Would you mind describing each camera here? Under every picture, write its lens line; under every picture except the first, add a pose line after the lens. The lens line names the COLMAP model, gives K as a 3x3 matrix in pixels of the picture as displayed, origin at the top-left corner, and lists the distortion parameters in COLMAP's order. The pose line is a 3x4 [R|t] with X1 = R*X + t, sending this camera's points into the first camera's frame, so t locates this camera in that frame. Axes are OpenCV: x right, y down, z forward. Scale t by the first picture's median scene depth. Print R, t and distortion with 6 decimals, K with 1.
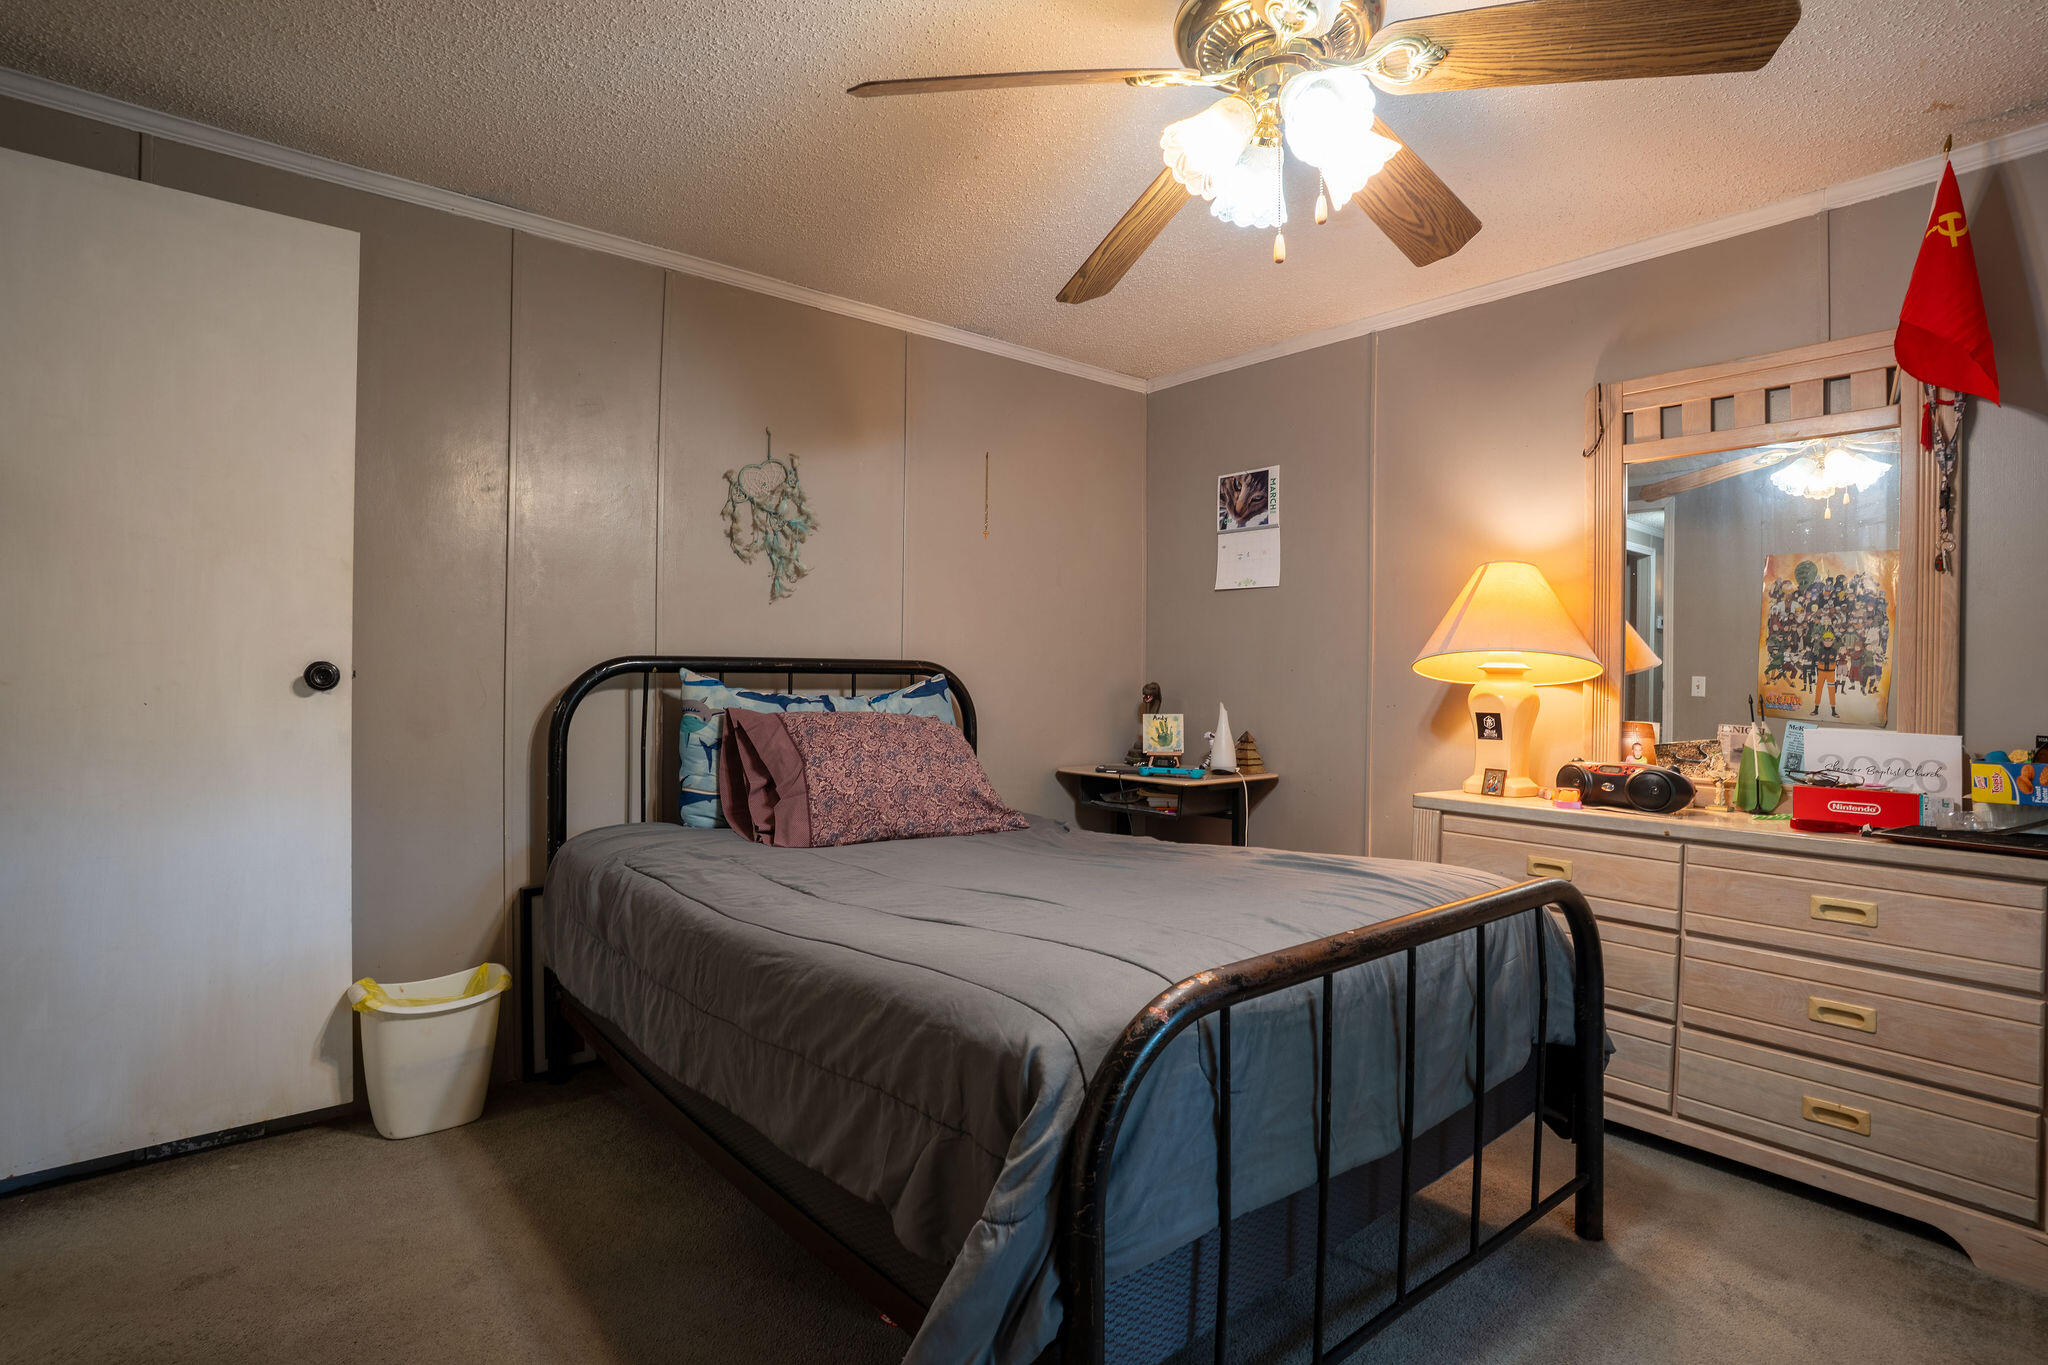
lens RADIAL K [[1000.0, 0, 1018.2], [0, 1000.0, 674.2], [0, 0, 1]] dist [-0.070250, 0.029425]
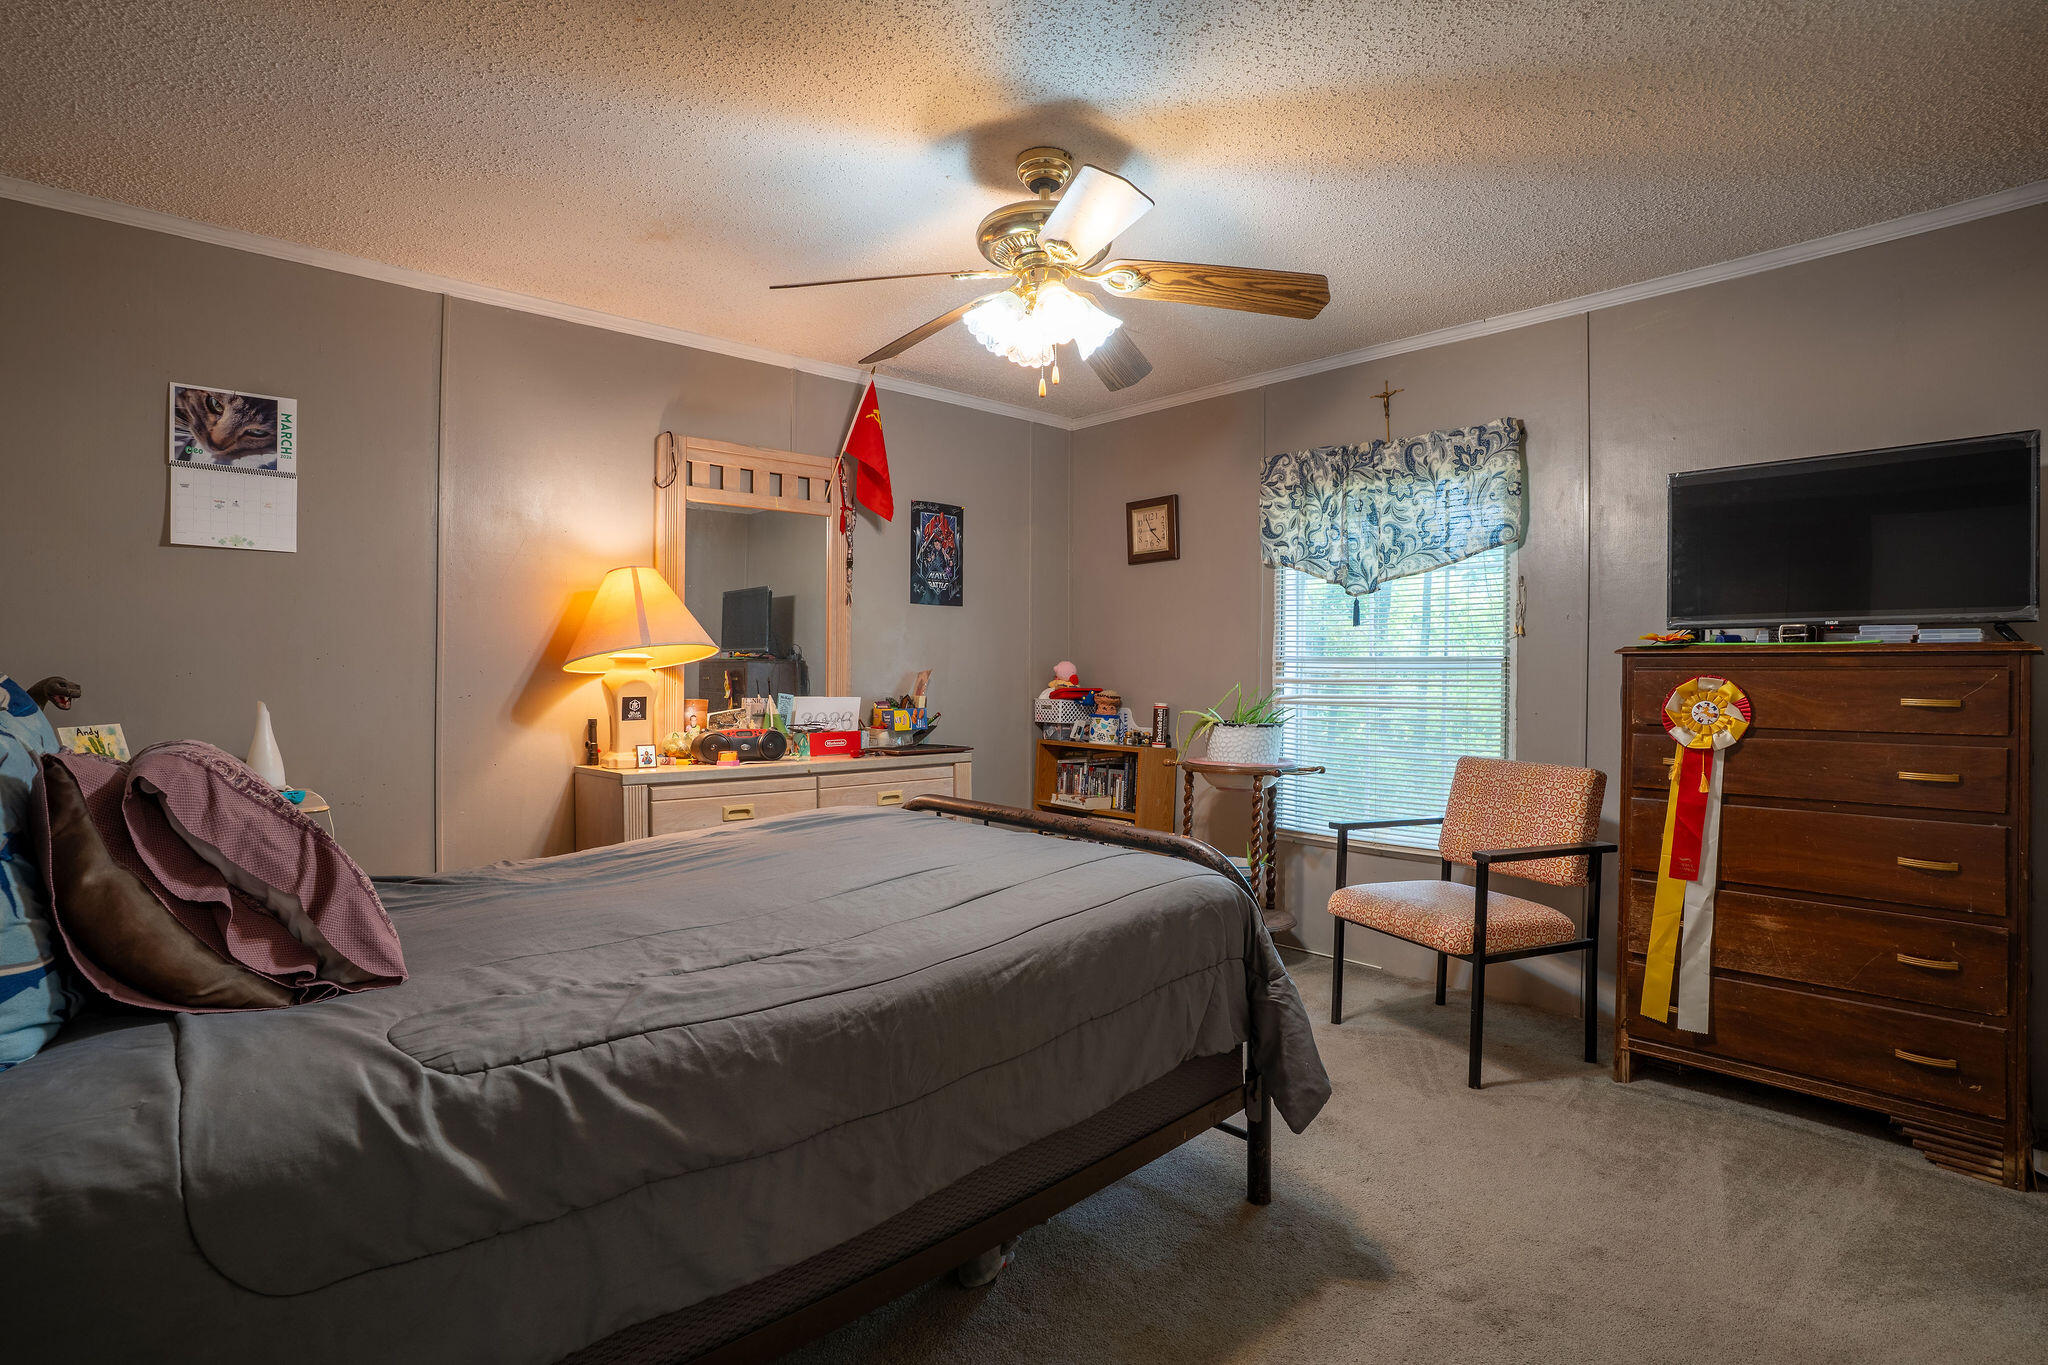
lens RADIAL K [[1000.0, 0, 1018.2], [0, 1000.0, 674.2], [0, 0, 1]] dist [-0.070250, 0.029425]
pose [[-0.024150, -0.018225, 0.999542, -0.525205], [-0.004453, 0.999826, 0.018123, -0.008019], [-0.999698, -0.004014, -0.024227, 0.440637]]
